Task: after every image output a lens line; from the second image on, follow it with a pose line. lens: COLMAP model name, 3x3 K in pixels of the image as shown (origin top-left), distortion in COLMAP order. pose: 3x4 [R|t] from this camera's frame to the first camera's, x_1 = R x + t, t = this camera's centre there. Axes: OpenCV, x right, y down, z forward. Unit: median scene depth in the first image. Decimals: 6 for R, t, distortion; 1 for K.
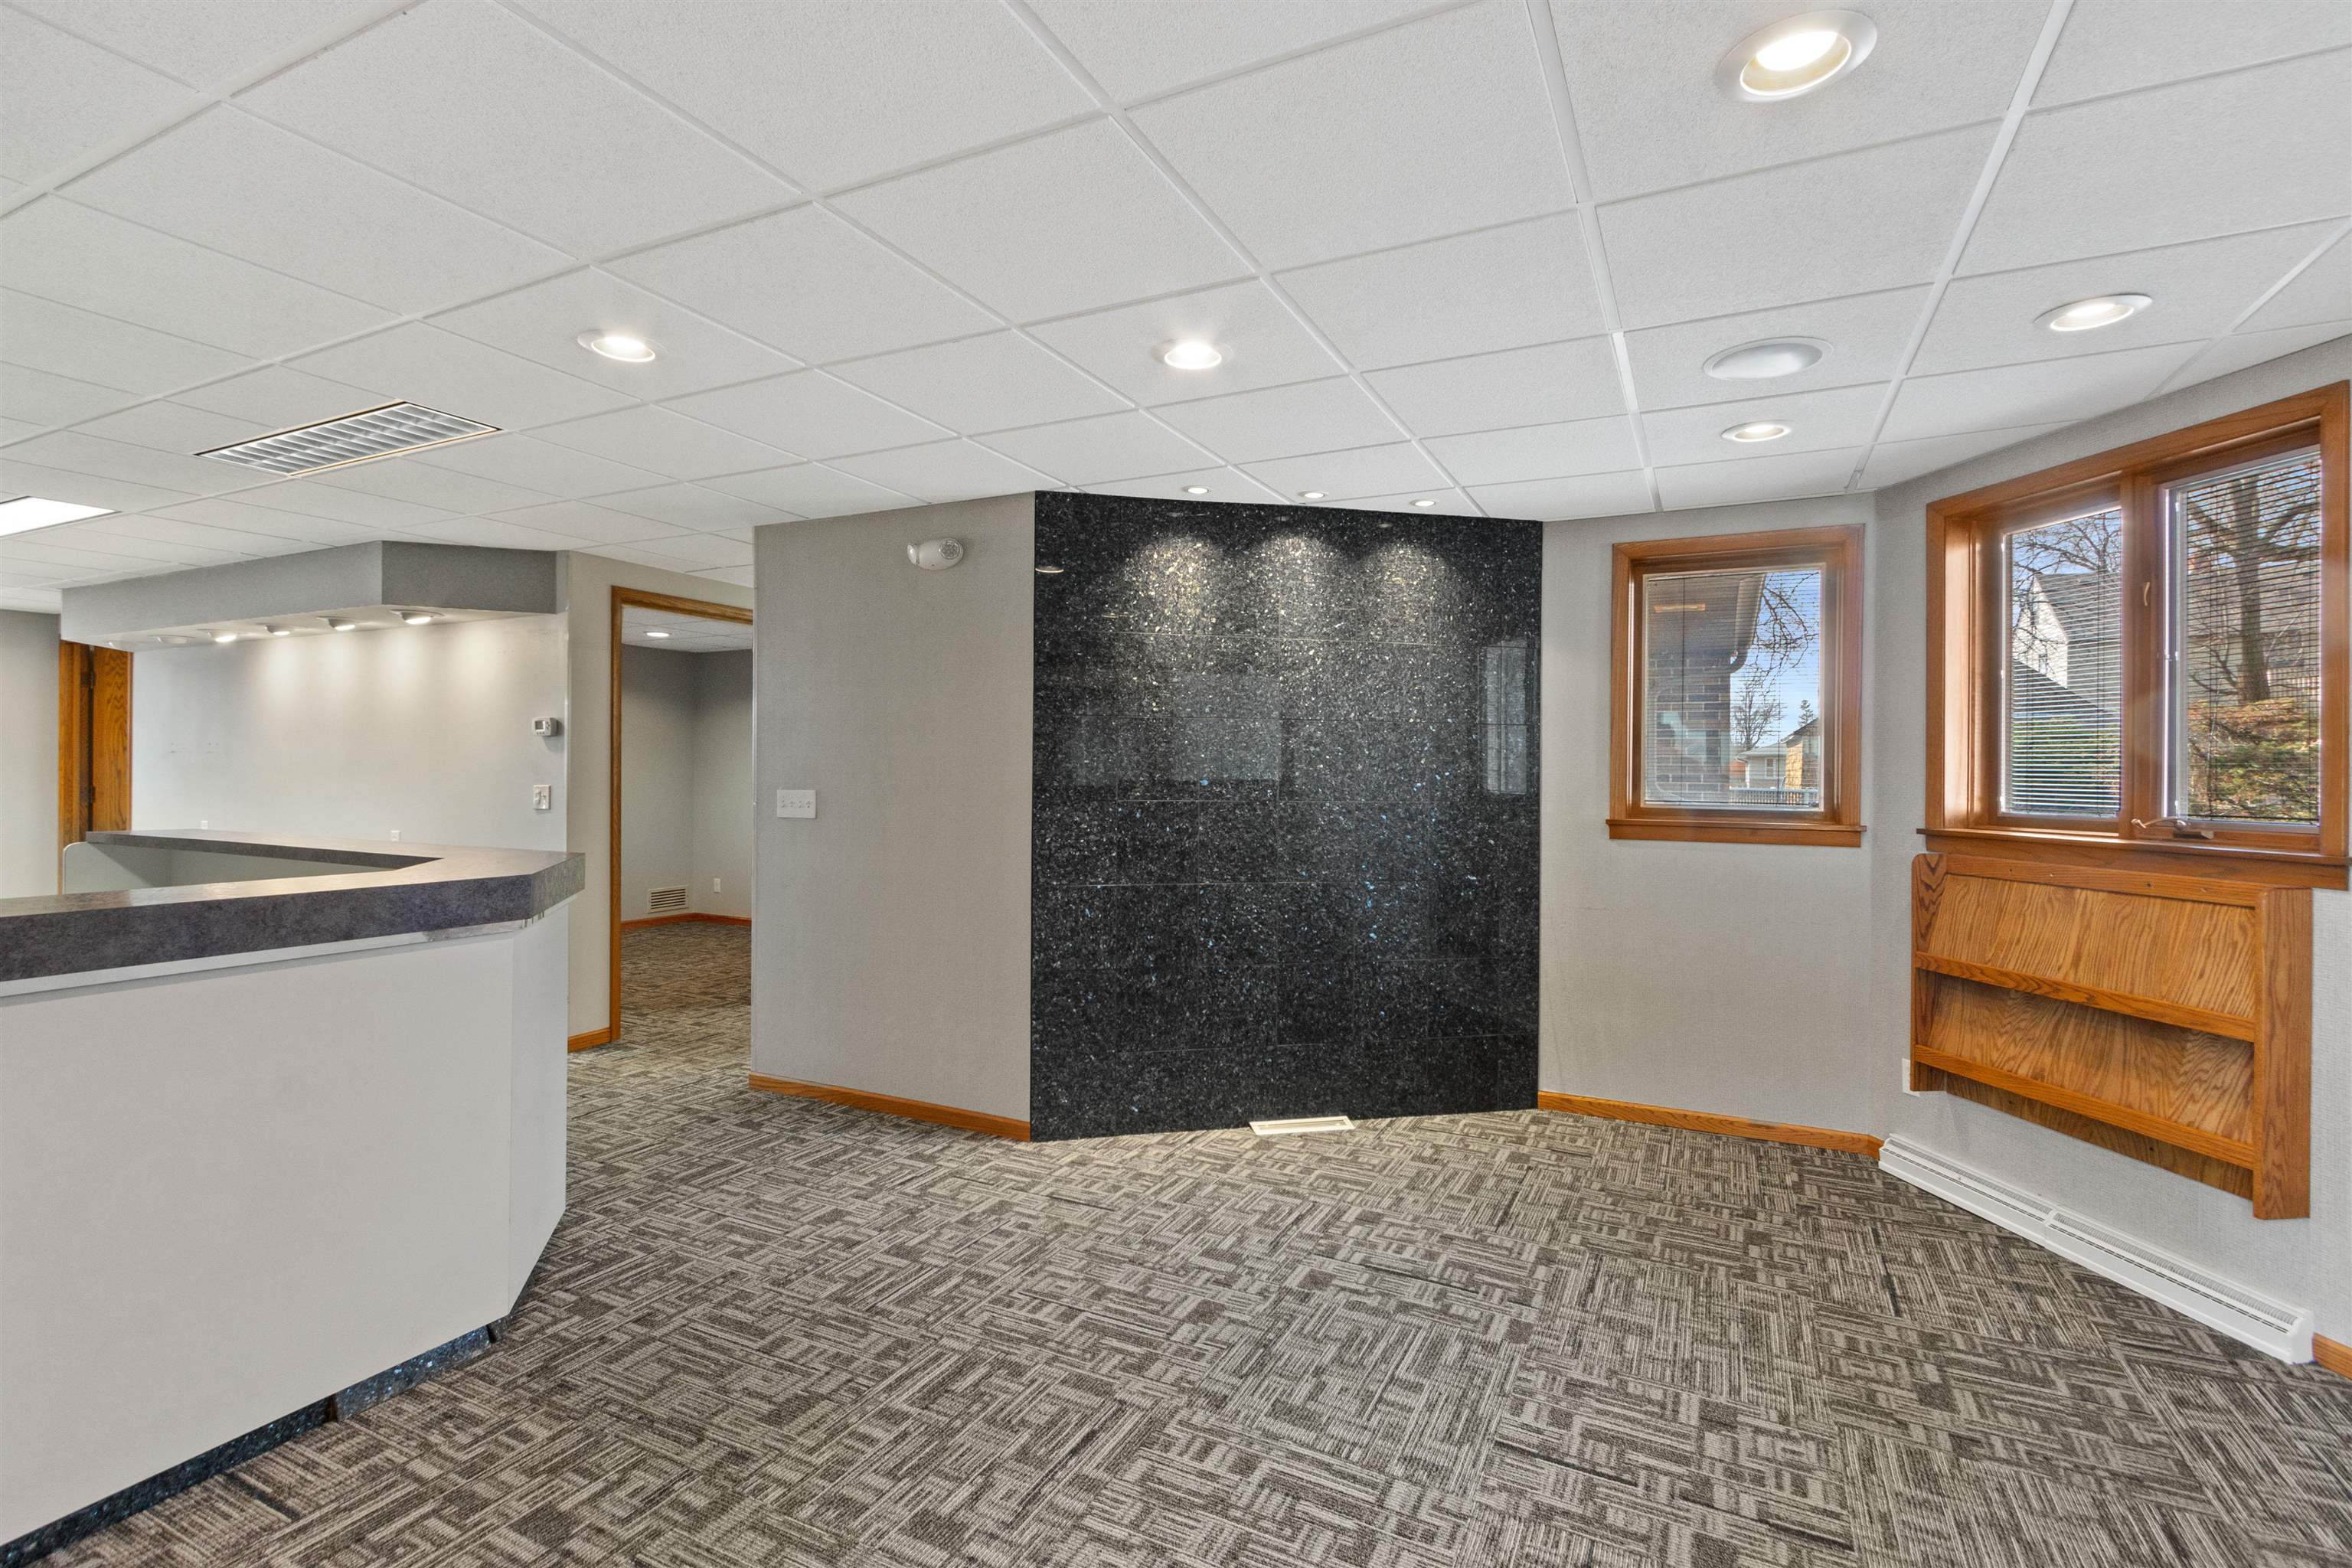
lens RADIAL K [[1082.8, 0, 1175.5], [0, 1082.8, 773.7], [0, 0, 1]] dist [0.014535, -0.002717]
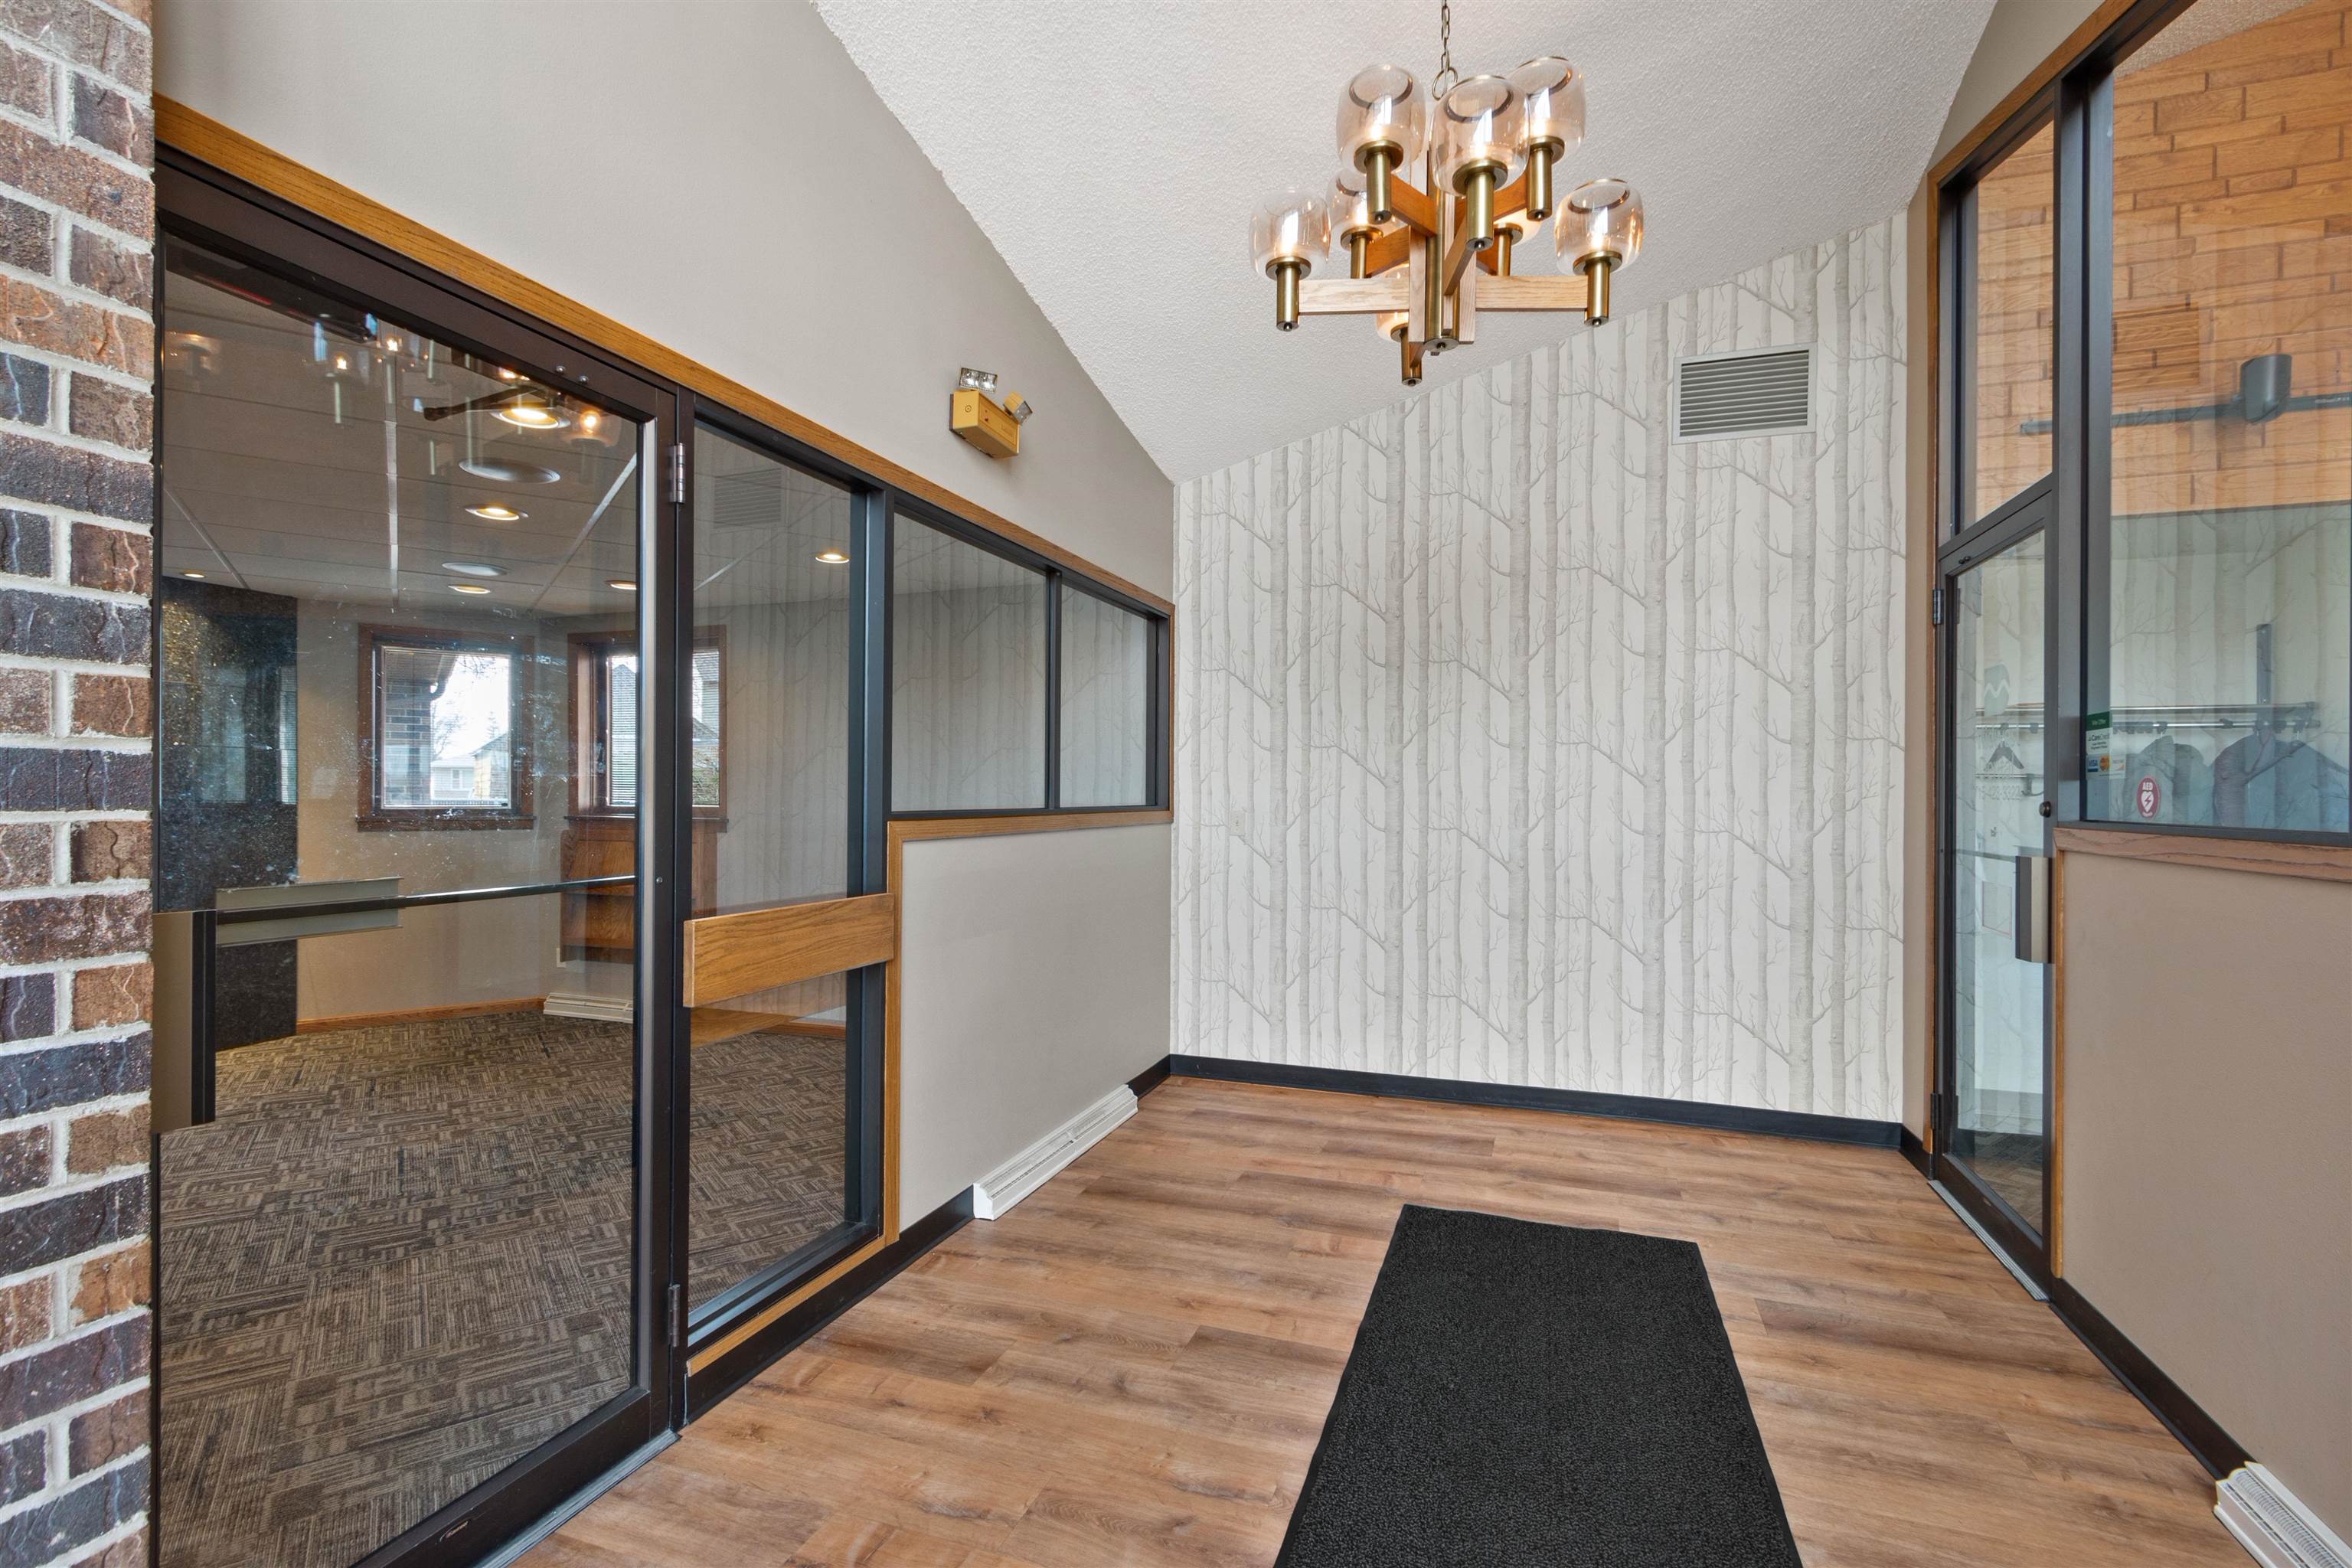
lens RADIAL K [[1082.8, 0, 1173.2], [0, 1082.8, 780.2], [0, 0, 1]] dist [0.014535, -0.002717]
pose [[0.467454, -0.000055, 0.884017, -0.431818], [0.004001, 0.999990, -0.002054, -0.000524], [-0.884008, 0.004497, 0.467450, -0.722635]]
